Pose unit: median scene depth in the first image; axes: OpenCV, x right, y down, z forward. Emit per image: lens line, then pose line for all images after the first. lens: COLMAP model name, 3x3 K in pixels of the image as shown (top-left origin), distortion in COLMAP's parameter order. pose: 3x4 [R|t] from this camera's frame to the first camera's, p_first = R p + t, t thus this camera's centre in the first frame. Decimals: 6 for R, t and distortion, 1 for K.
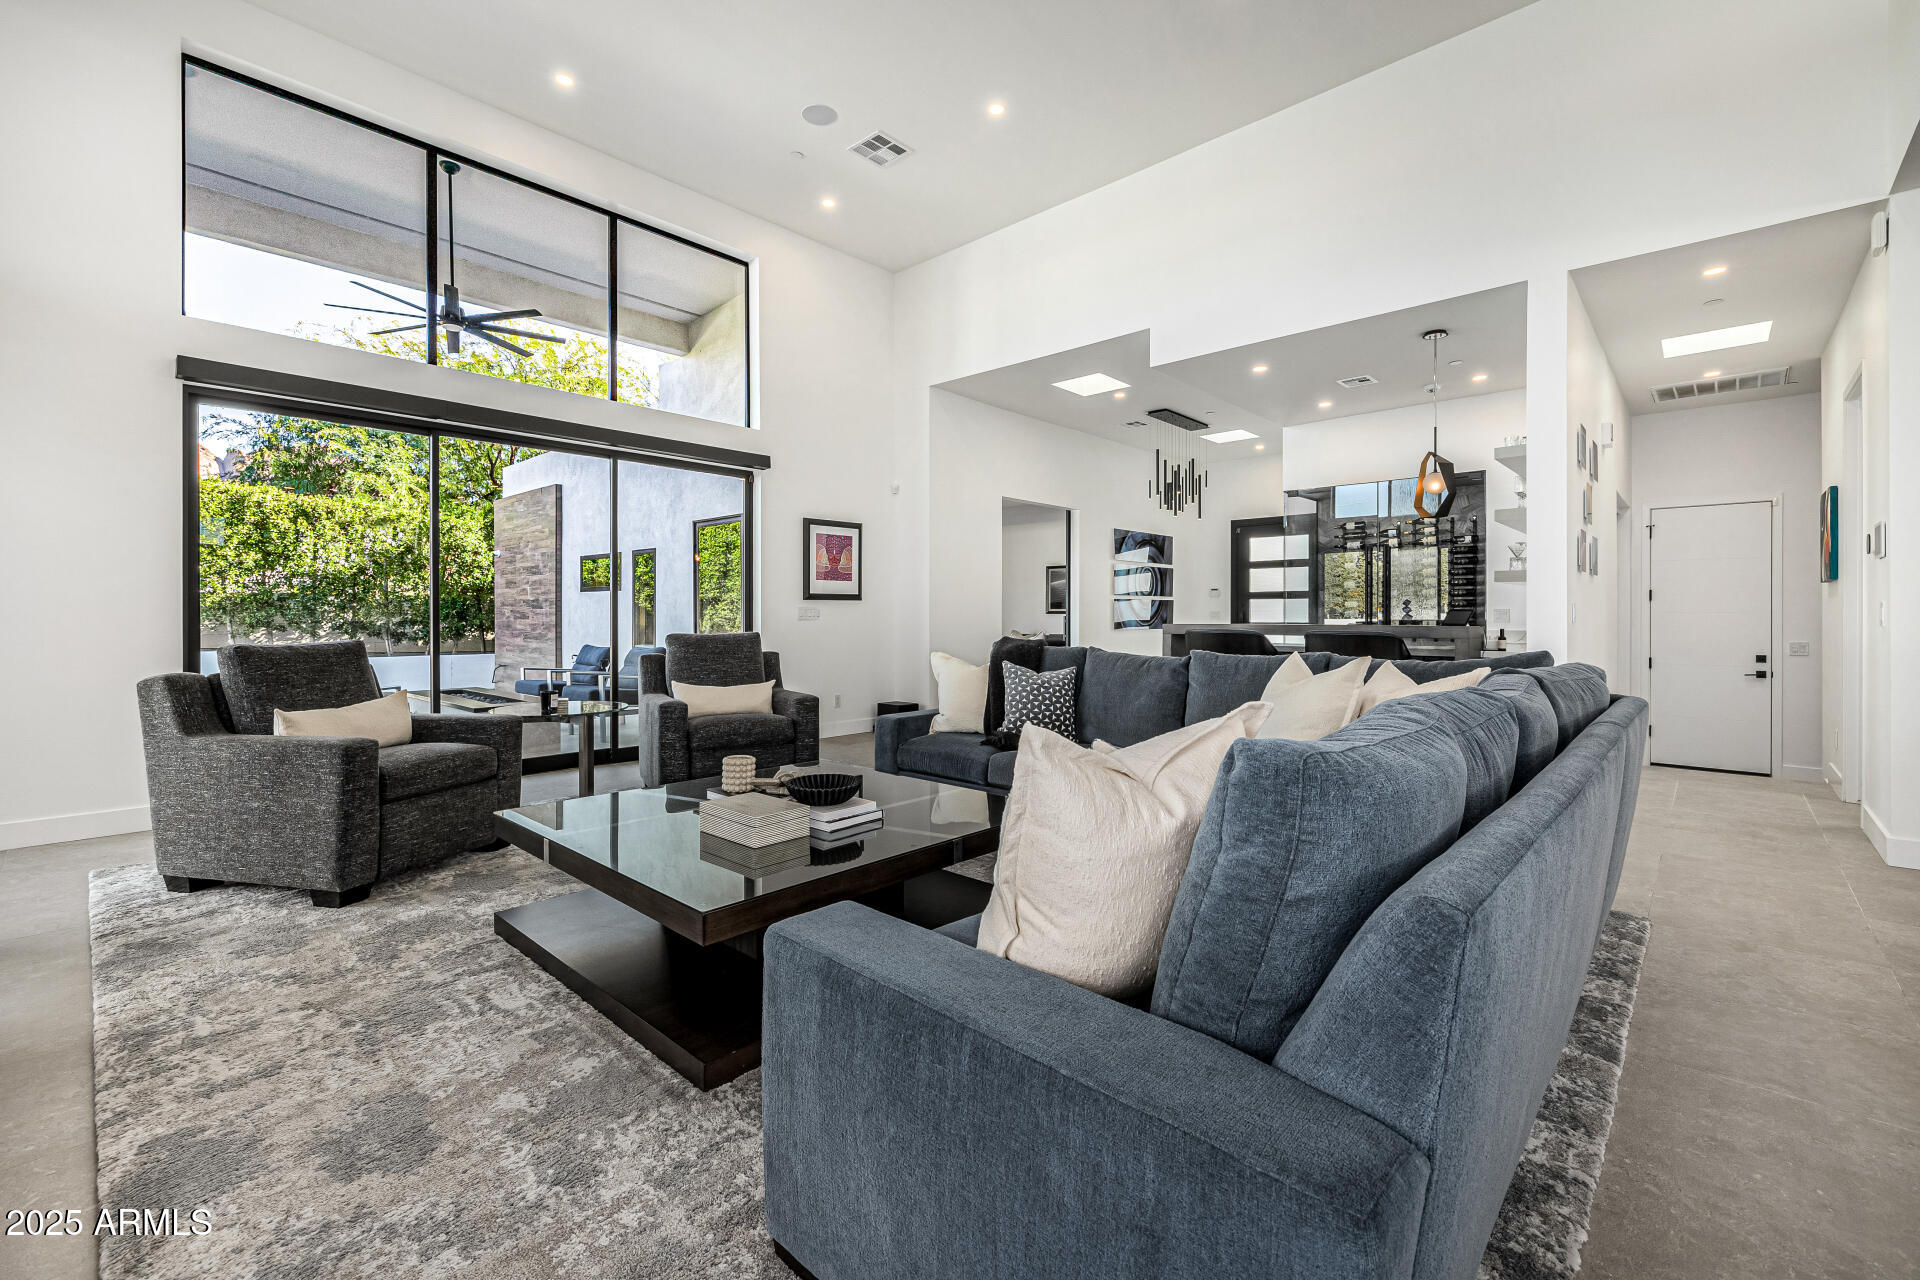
lens RADIAL K [[812.9, 0, 971.9], [0, 812.9, 611.2], [0, 0, 1]] dist [0.000421, -0.000321]
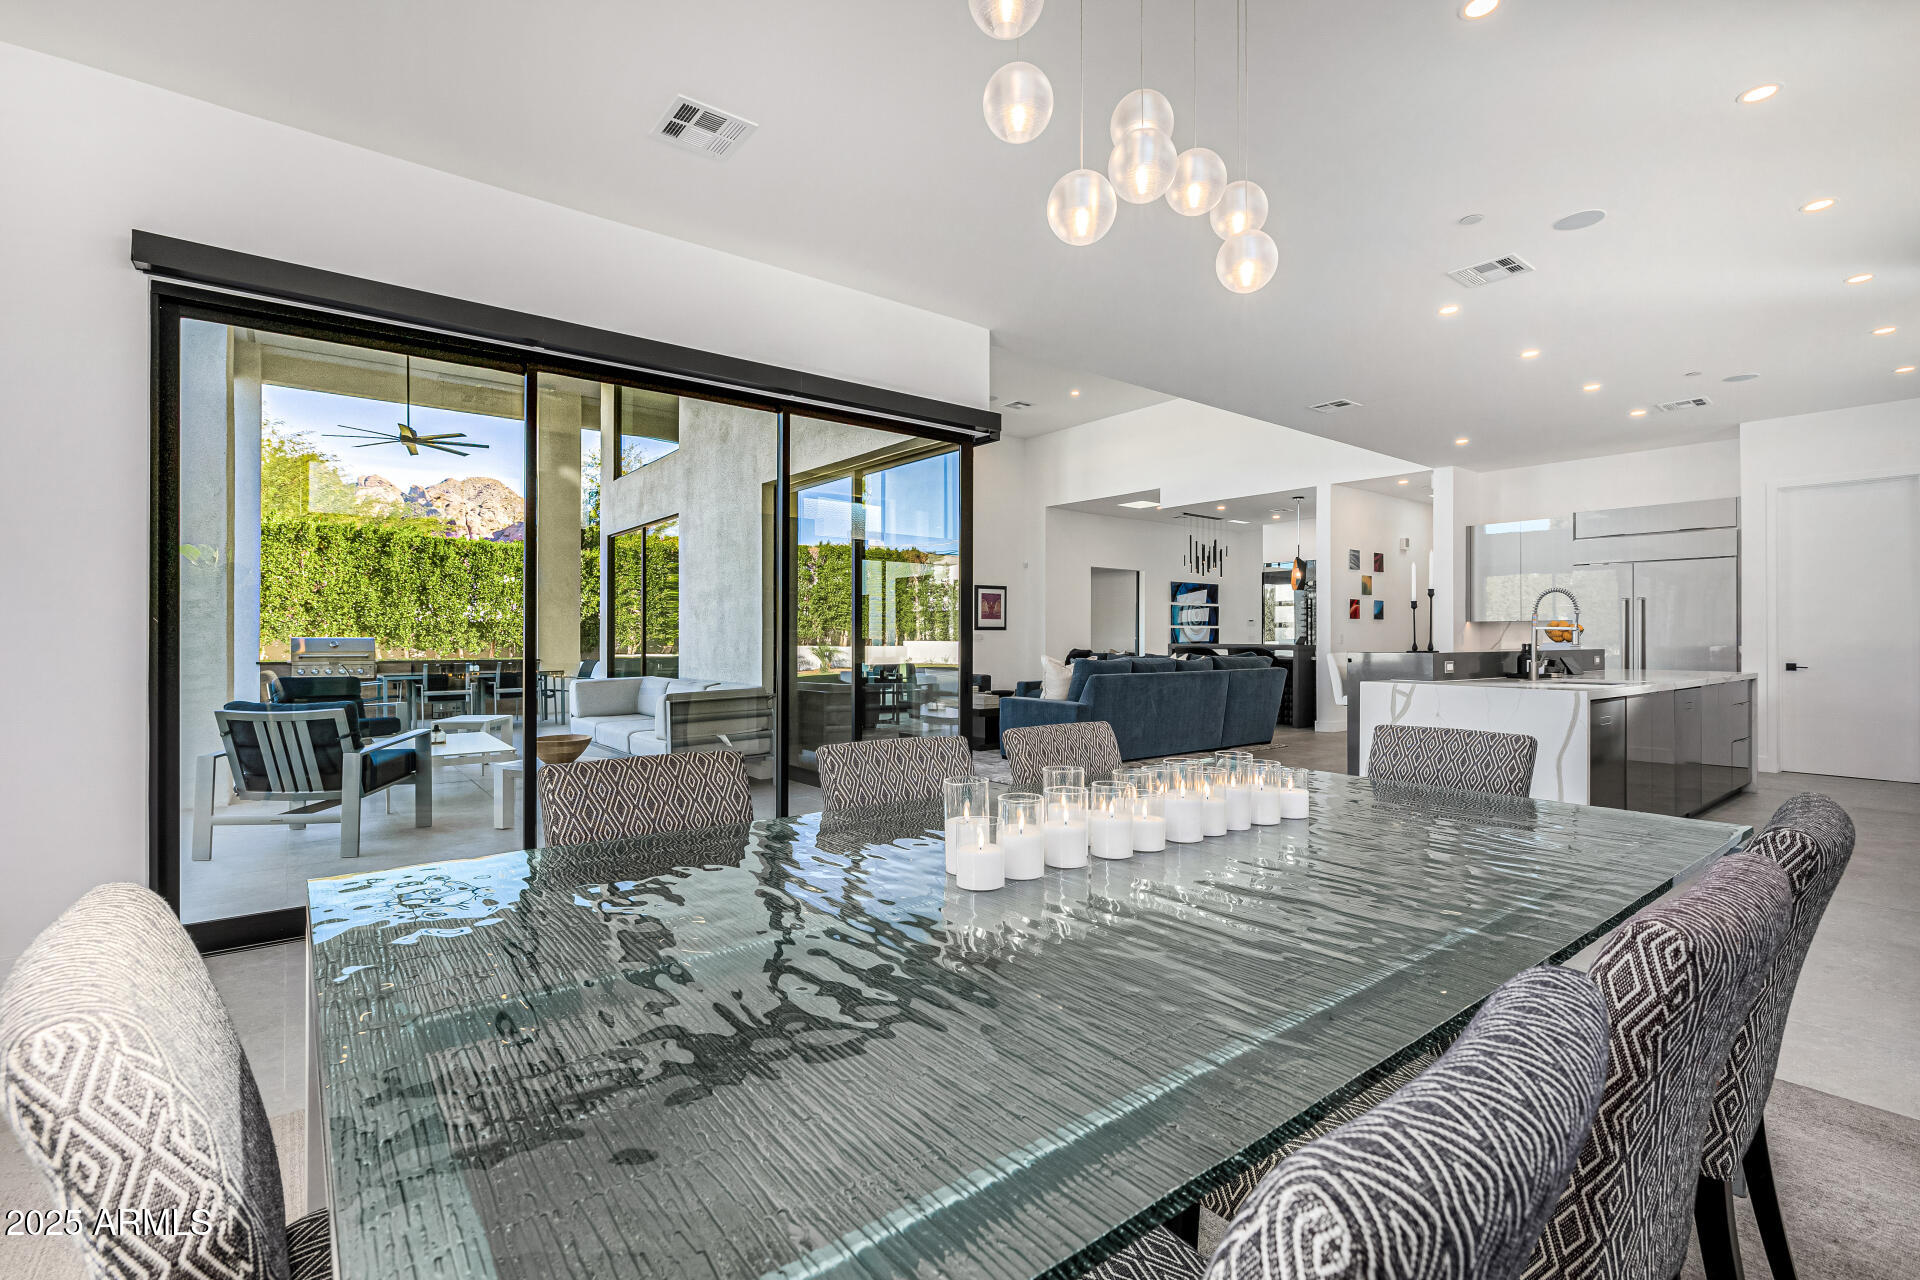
lens RADIAL K [[857.3, 0, 956.5], [0, 857.3, 638.0], [0, 0, 1]] dist [-0.004362, 0.002290]
pose [[0.985152, 0.003577, -0.171647, 0.072177], [-0.002155, 0.999962, 0.008472, -0.012003], [0.171671, -0.007977, 0.985122, -0.801880]]
